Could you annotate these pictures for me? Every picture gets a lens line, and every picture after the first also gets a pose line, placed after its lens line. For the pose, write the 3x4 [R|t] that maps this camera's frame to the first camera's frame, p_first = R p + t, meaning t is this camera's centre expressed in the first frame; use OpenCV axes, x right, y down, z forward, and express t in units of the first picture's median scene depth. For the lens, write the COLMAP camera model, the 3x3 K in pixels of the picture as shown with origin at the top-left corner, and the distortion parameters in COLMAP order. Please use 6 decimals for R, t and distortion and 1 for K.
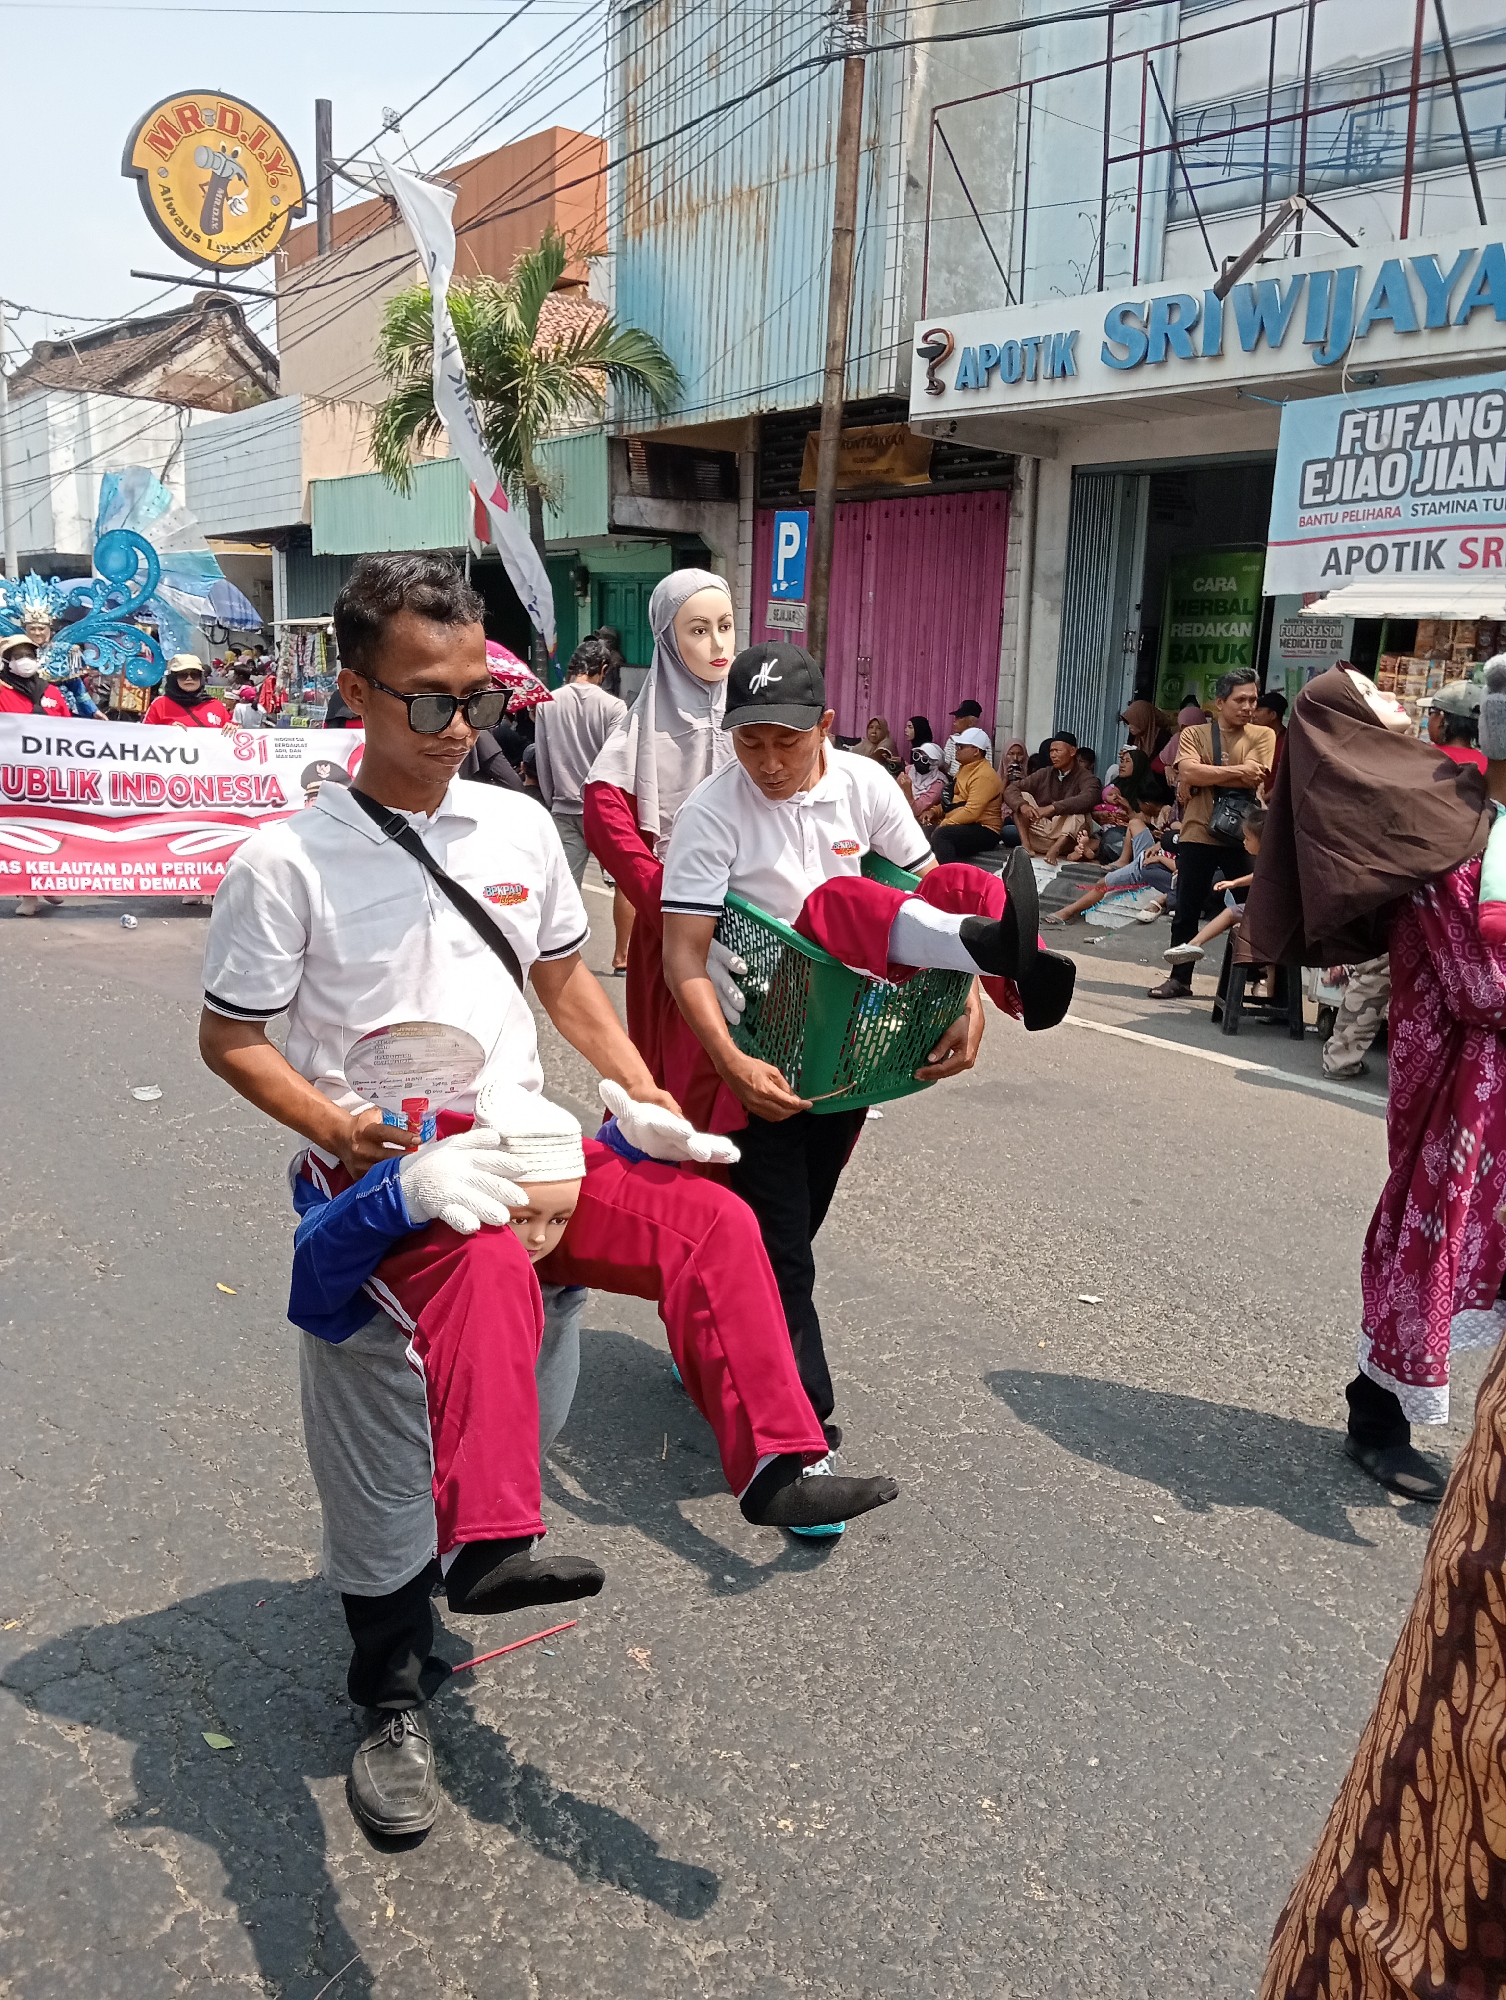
lens RADIAL K [[1642.8, 0, 745.3], [0, 1642.8, 960.7], [0, 0, 1]] dist [0.075877, -0.154501]
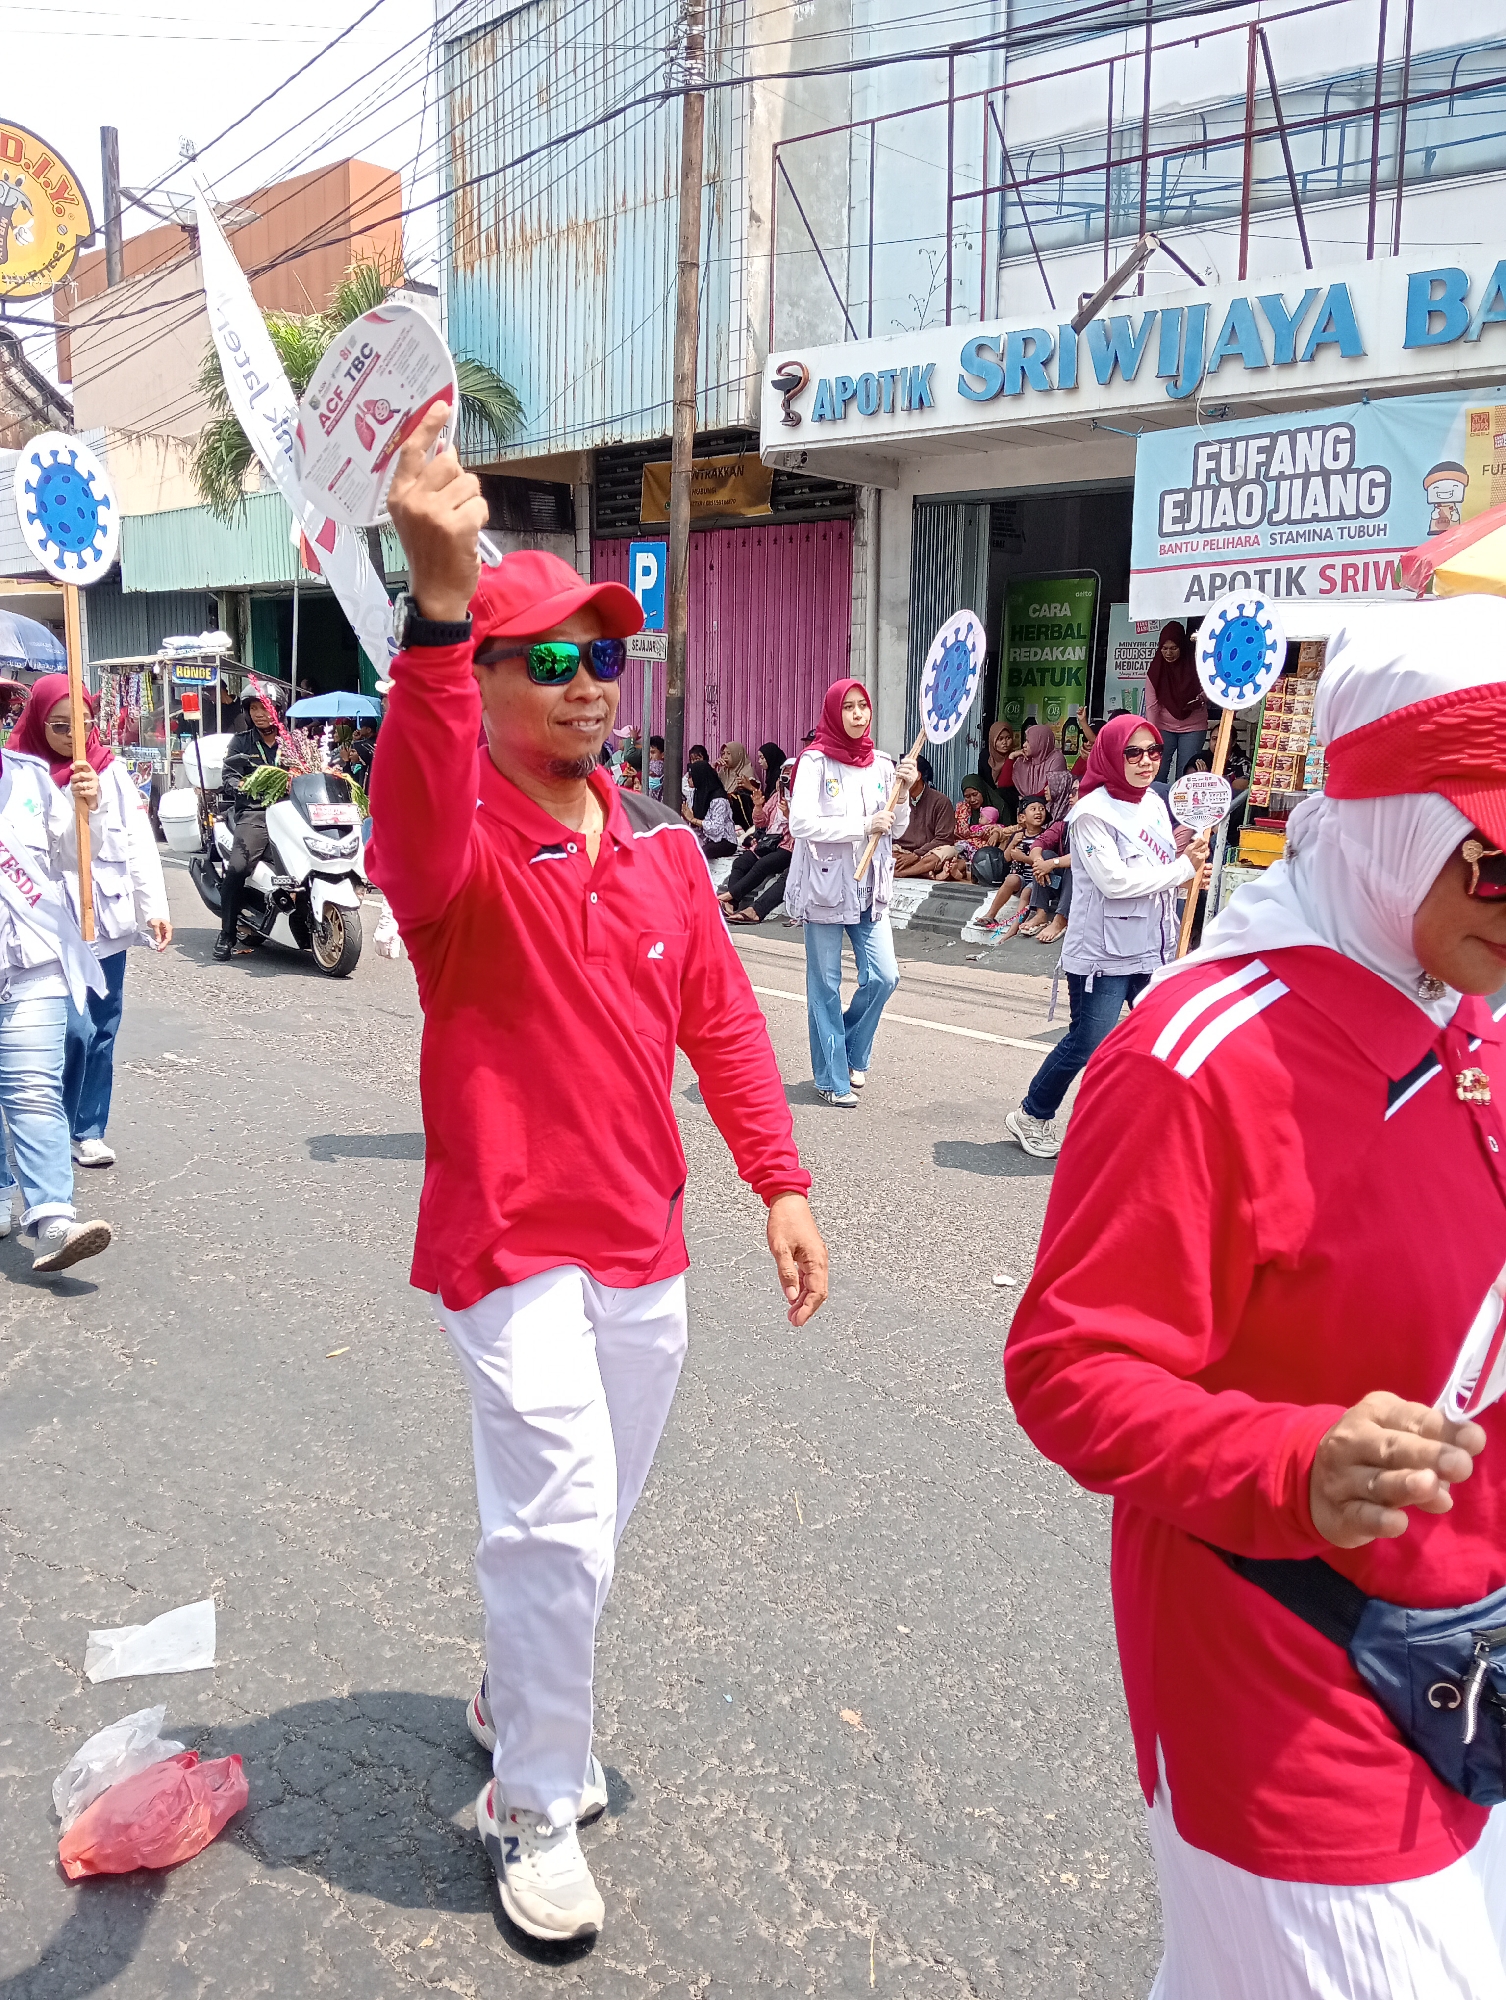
lens RADIAL K [[1614.3, 0, 742.6], [0, 1614.3, 1001.9], [0, 0, 1]] dist [0.039339, -0.099450]
pose [[0.991499, -0.044293, 0.122339, -0.048732], [0.042778, 0.998972, 0.014984, -0.004998], [-0.122877, -0.009623, 0.992375, 0.012090]]
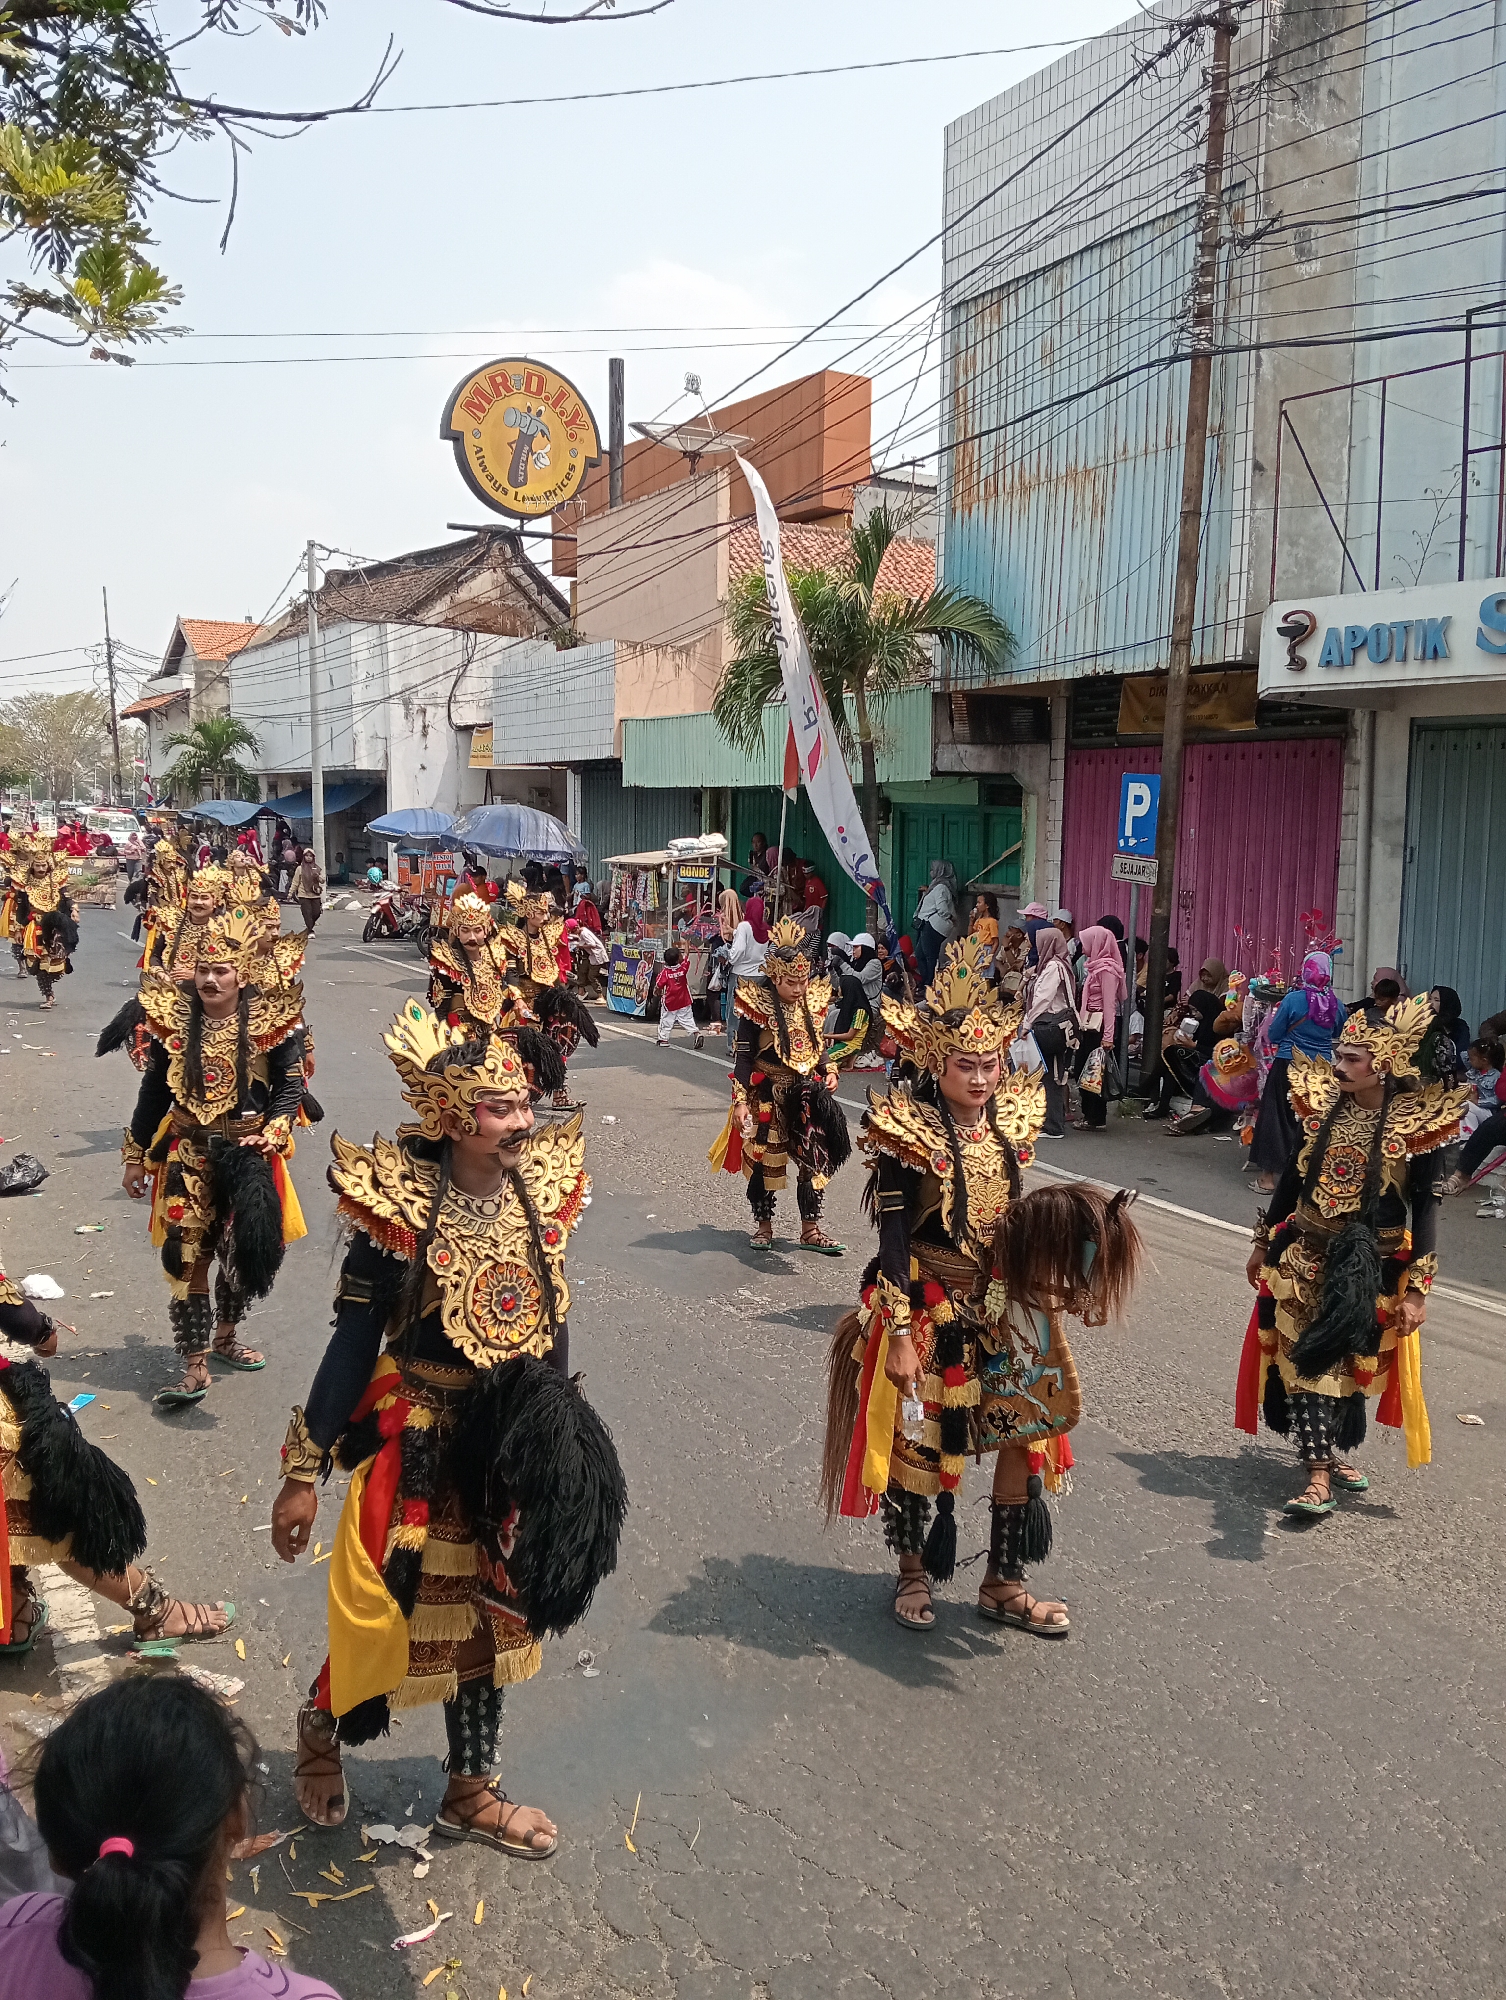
lens RADIAL K [[1612.3, 0, 752.1], [0, 1612.3, 1007.0], [0, 0, 1]] dist [0.055418, -0.125449]
pose [[0.993307, -0.010039, -0.115067, -0.103084], [0.002713, 0.997969, -0.063644, -0.060241], [0.115472, 0.062906, 0.991317, -0.040675]]
